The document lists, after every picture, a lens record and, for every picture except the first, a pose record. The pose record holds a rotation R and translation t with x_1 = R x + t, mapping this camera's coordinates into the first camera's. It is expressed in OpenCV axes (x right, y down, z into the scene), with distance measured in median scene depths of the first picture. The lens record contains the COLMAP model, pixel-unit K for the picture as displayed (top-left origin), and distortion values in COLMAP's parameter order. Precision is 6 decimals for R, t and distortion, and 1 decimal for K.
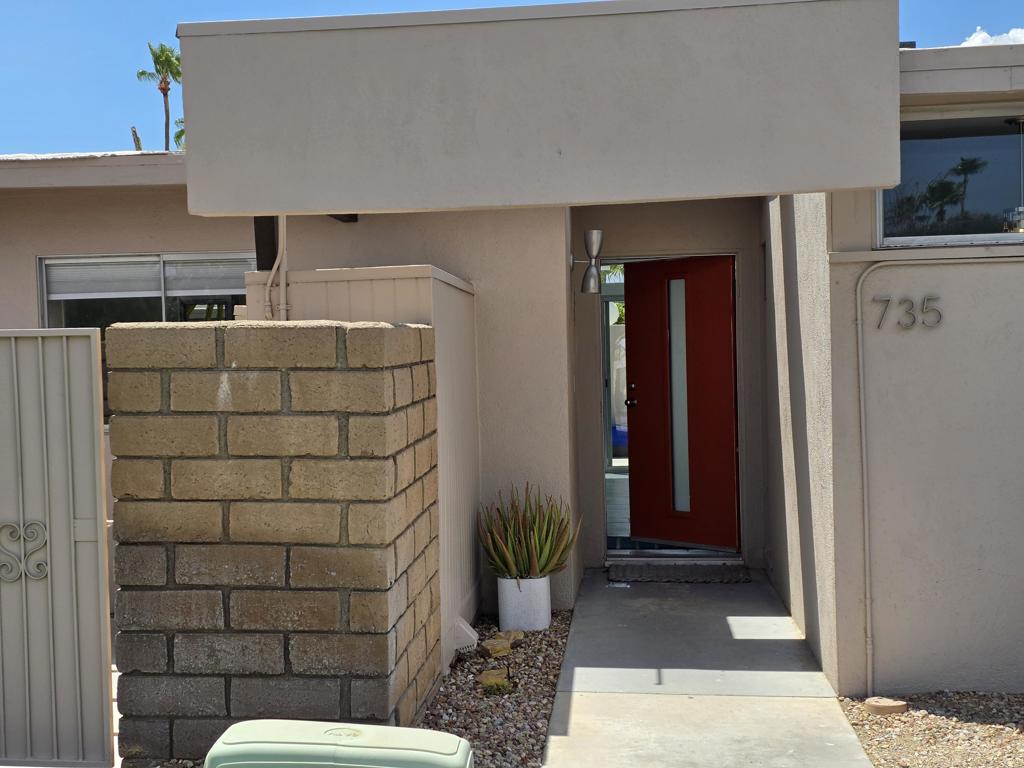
lens RADIAL K [[1363.7, 0, 512.0], [0, 1363.7, 384.0], [0, 0, 1]] dist [0.202070, 0.001754]
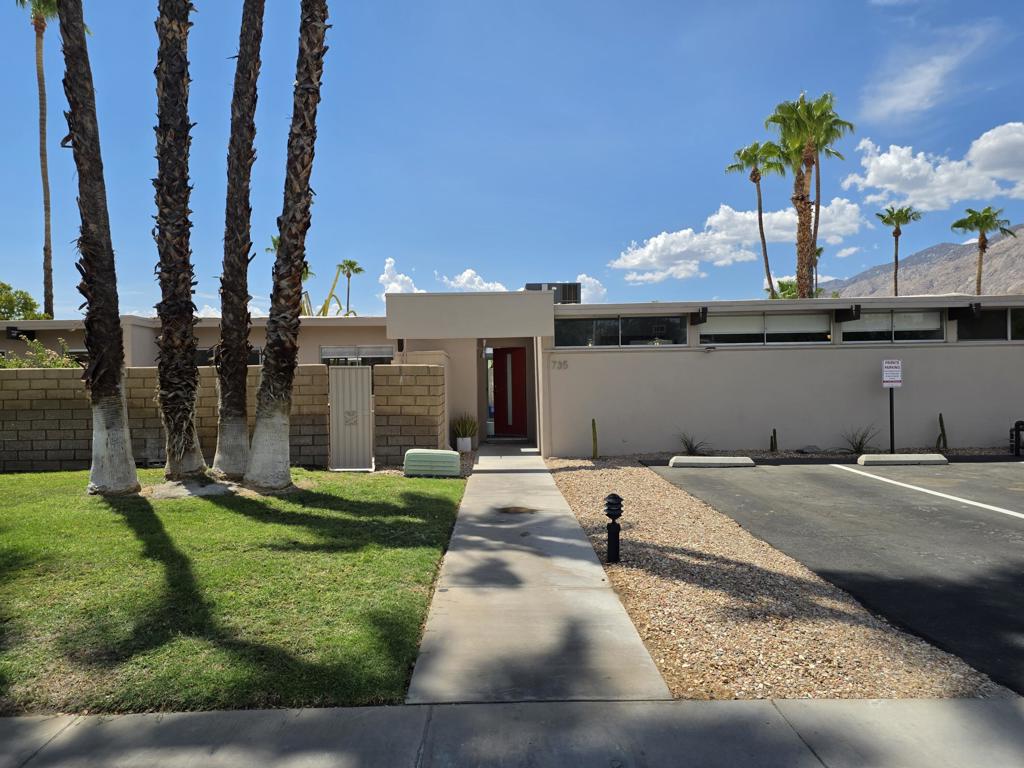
lens RADIAL K [[684.3, 0, 512.0], [0, 684.3, 384.0], [0, 0, 1]] dist [0.055252, -0.033927]
pose [[0.994008, 0.010641, 0.108787, -0.074224], [-0.008145, 0.999694, -0.023362, 0.050269], [-0.109002, 0.022336, 0.993791, -0.932963]]
